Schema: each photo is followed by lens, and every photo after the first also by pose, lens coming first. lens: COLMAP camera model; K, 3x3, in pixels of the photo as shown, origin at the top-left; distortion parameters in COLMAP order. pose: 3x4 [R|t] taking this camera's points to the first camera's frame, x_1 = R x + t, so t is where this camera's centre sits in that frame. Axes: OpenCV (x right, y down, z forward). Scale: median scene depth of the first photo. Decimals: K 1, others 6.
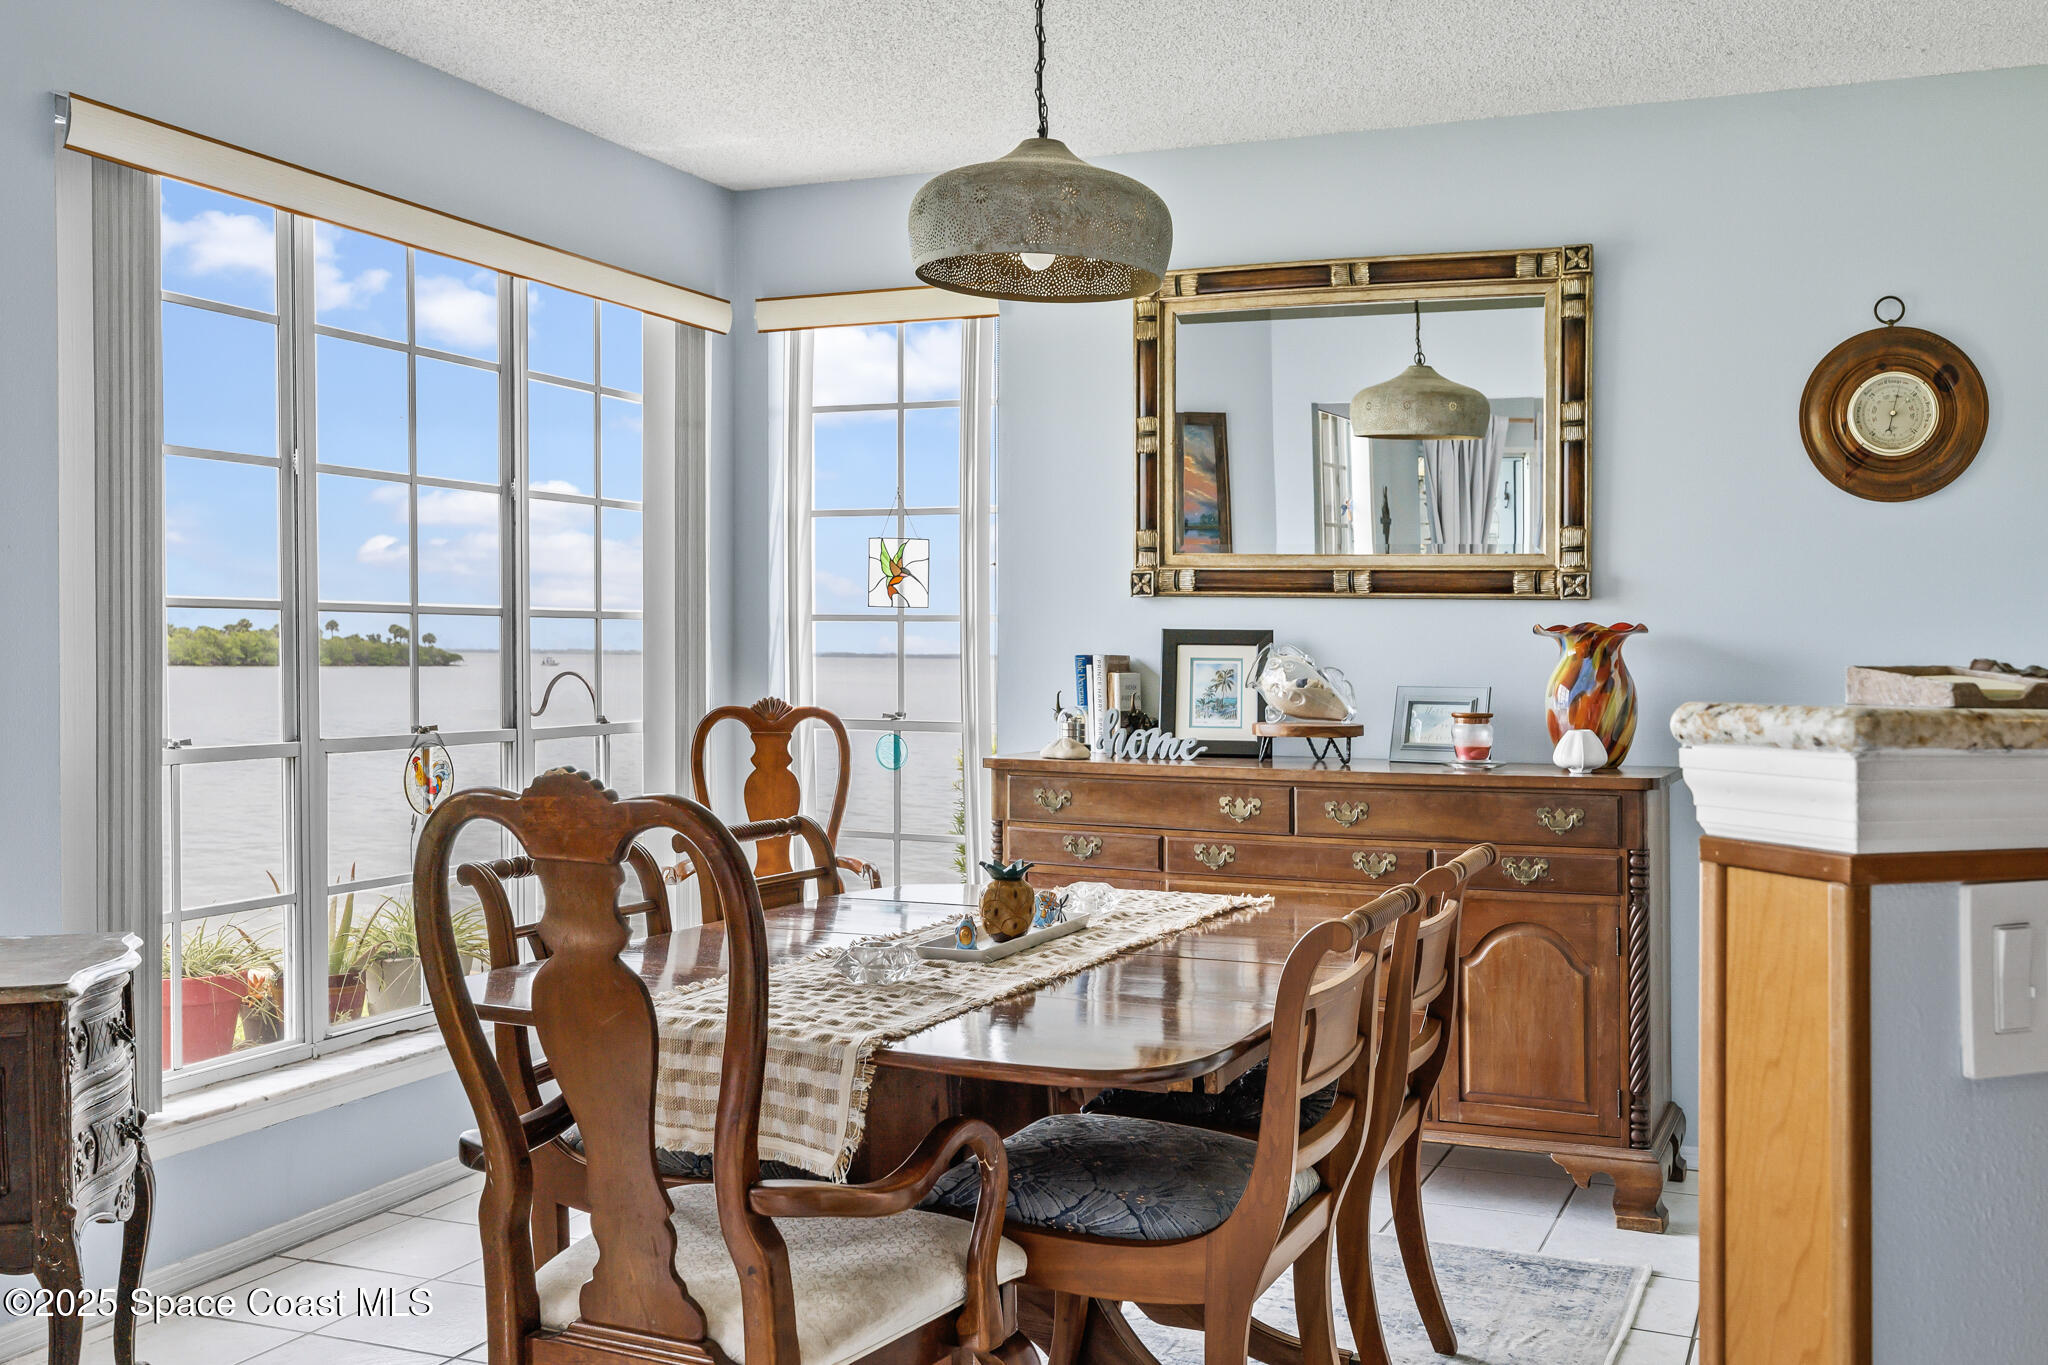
lens RADIAL K [[1936.0, 0, 1020.0], [0, 1936.0, 692.2], [0, 0, 1]] dist [-0.007110, 0.000000]
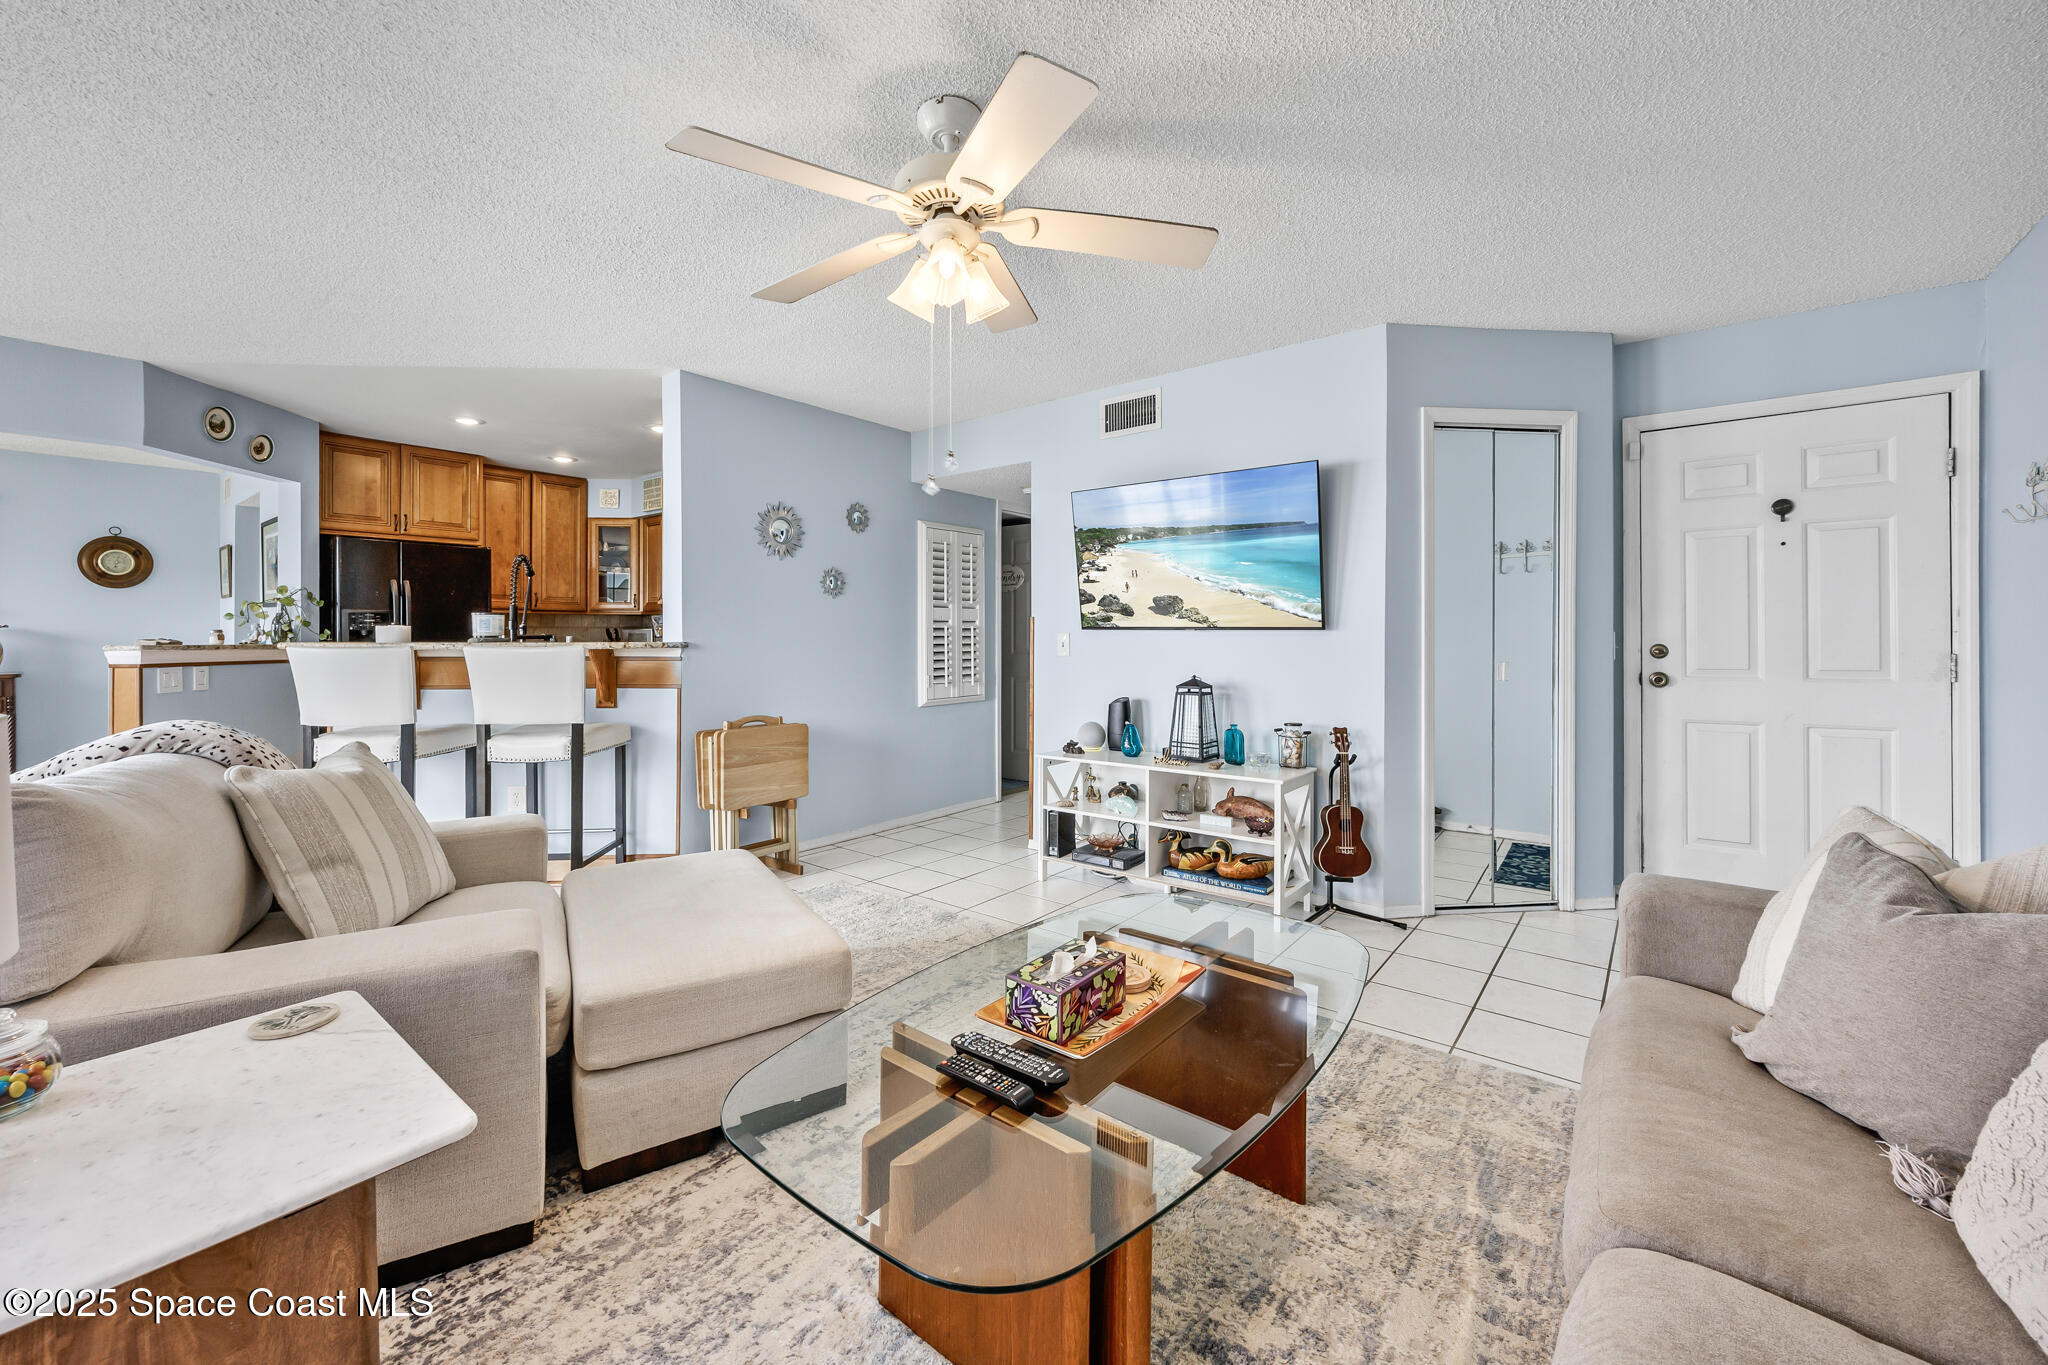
lens RADIAL K [[811.0, 0, 1026.5], [0, 811.0, 627.5], [0, 0, 1]] dist [-0.001771, -0.000465]
pose [[0.273121, 0.002878, 0.961975, -0.448285], [0.018182, 0.999801, -0.008153, 0.007574], [-0.961808, 0.019717, 0.273015, -0.862993]]
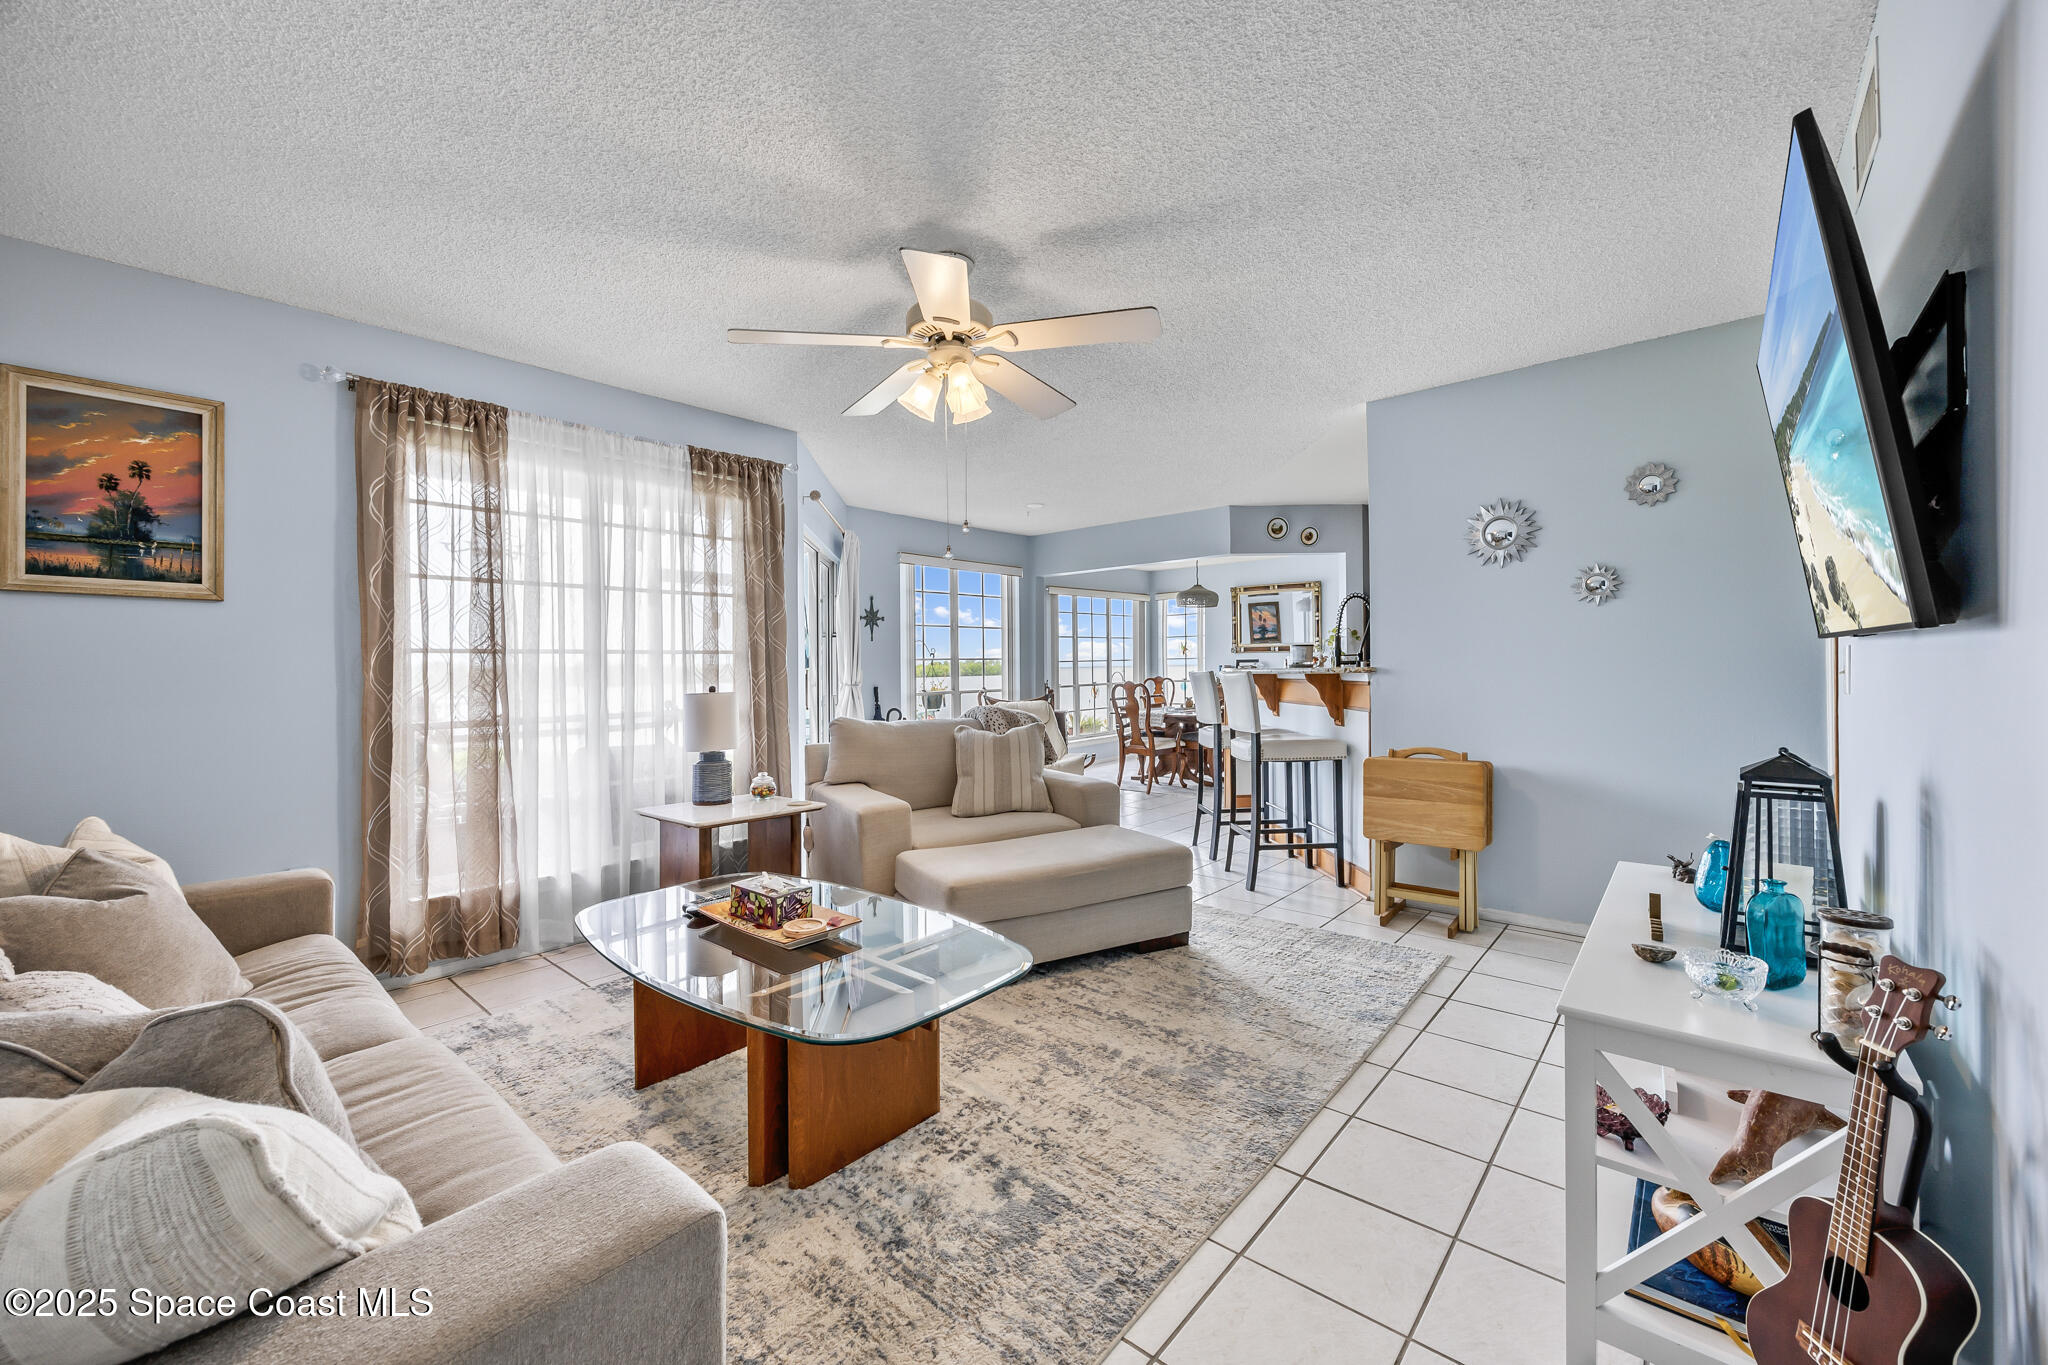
lens RADIAL K [[792.7, 0, 1022.0], [0, 792.7, 668.1], [0, 0, 1]] dist [-0.003510, -0.001092]
pose [[0.949203, -0.027177, -0.313488, 0.204999], [0.022015, 0.999558, -0.019996, 0.019073], [0.313892, 0.012079, 0.949382, -1.223262]]
